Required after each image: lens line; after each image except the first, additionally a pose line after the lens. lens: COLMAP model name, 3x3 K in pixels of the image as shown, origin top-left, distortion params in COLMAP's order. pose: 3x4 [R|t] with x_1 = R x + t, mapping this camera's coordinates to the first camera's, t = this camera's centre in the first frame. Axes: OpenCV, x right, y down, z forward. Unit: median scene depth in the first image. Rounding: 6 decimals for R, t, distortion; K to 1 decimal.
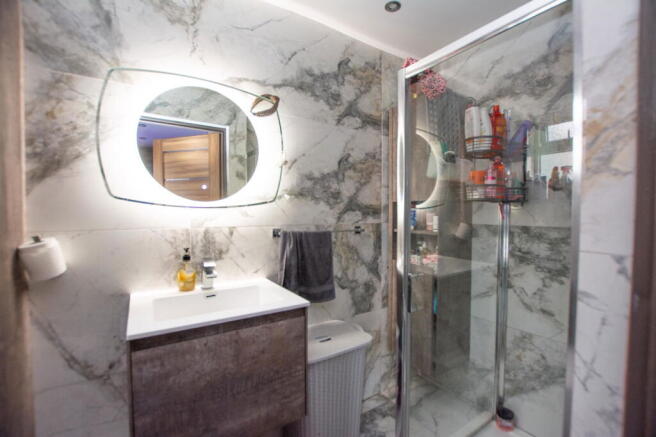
lens RADIAL K [[290.9, 0, 326.9], [0, 290.9, 220.3], [0, 0, 1]] dist [-0.024519, -0.000129]
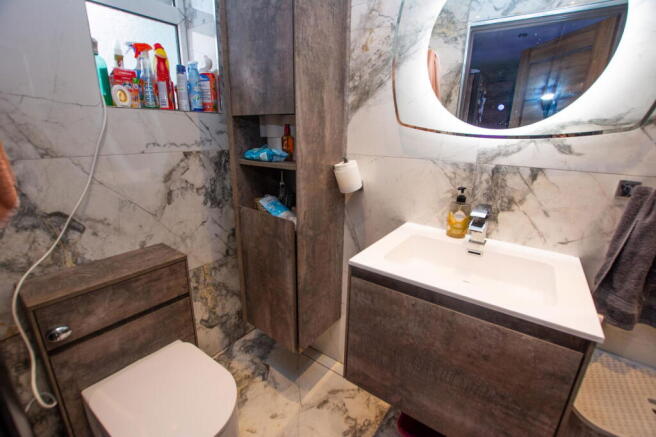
lens RADIAL K [[290.9, 0, 328.1], [0, 290.9, 218.7], [0, 0, 1]] dist [-0.024519, -0.000129]
pose [[0.371468, 0.267407, -0.889103, 0.129176], [-0.047993, 0.961876, 0.269242, -0.022146], [0.927204, -0.057345, 0.370140, 0.347967]]
